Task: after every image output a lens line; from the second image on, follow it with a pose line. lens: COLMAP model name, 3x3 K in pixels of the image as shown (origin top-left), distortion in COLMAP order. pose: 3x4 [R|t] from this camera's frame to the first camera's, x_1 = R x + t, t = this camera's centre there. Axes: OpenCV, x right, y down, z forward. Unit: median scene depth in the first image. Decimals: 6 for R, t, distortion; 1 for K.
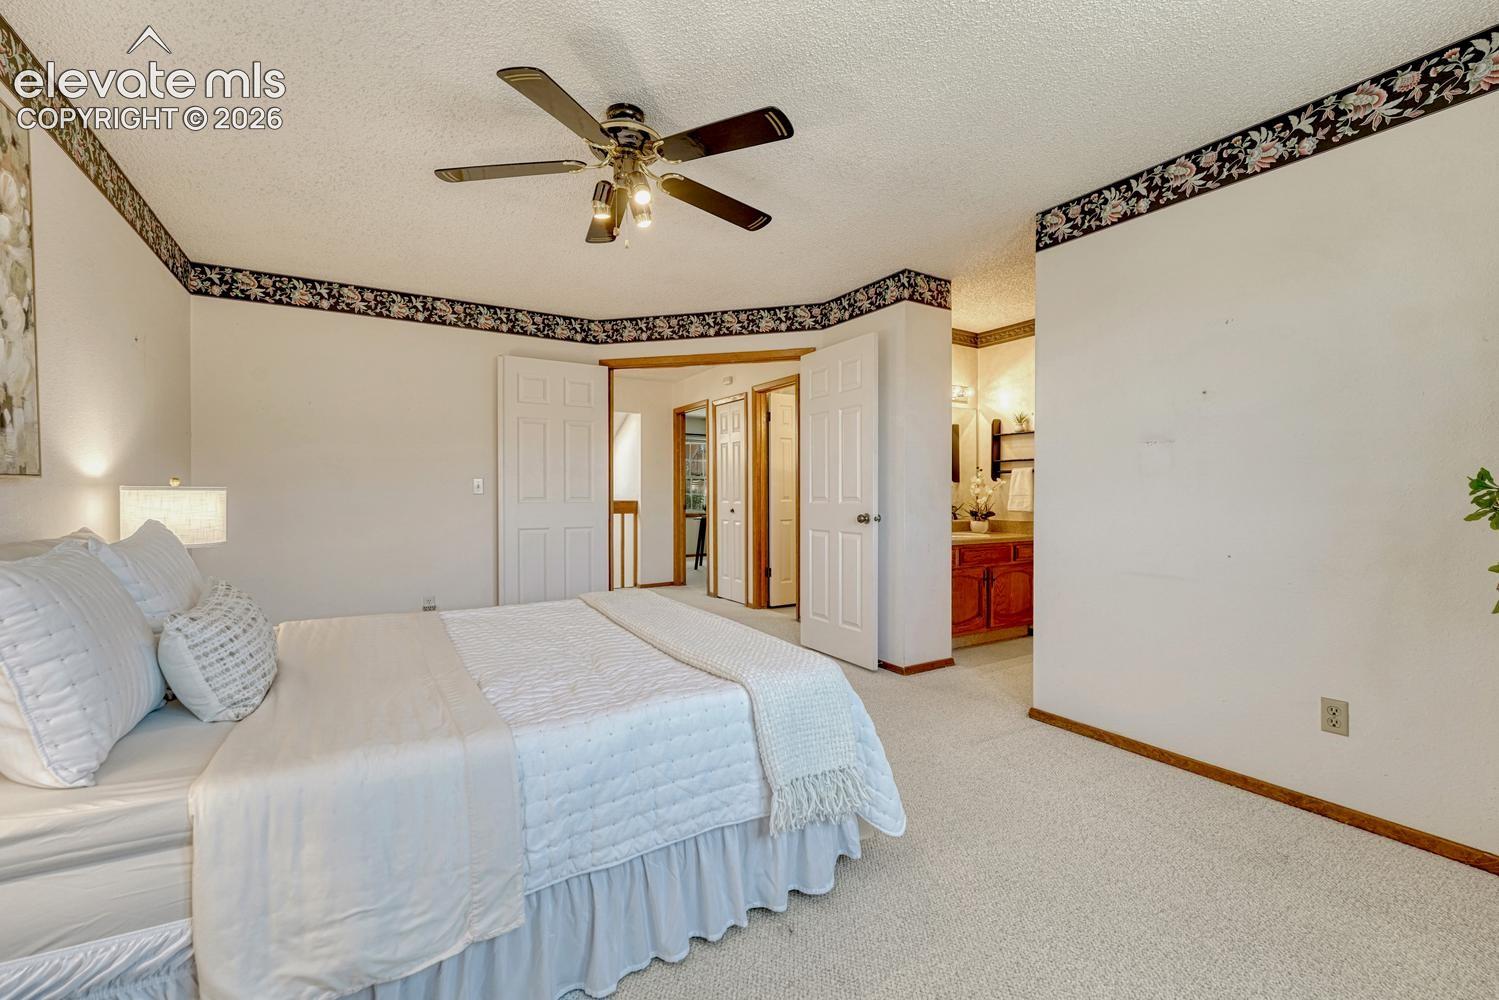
lens RADIAL K [[617.6, 0, 737.8], [0, 617.6, 500.4], [0, 0, 1]] dist [-0.005331, -0.000838]
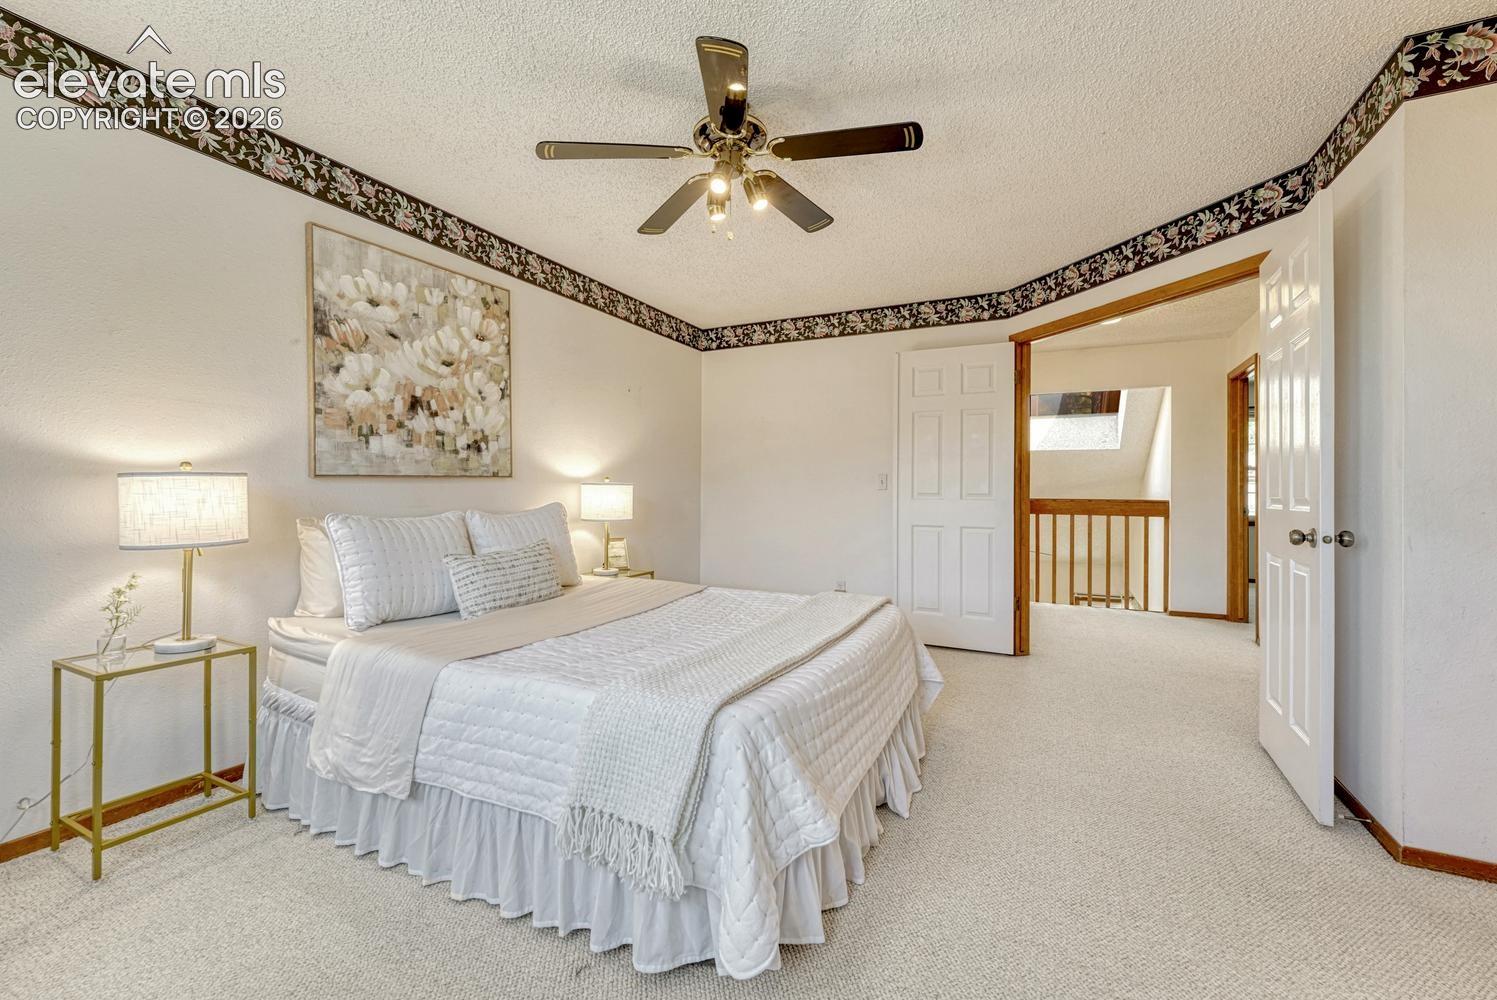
lens RADIAL K [[616.8, 0, 740.1], [0, 616.8, 488.7], [0, 0, 1]] dist [-0.005331, -0.000838]
pose [[0.538117, 0.003813, -0.842861, 0.394885], [-0.015985, 0.999856, -0.005682, -0.002549], [0.842718, 0.016530, 0.538101, 0.288730]]
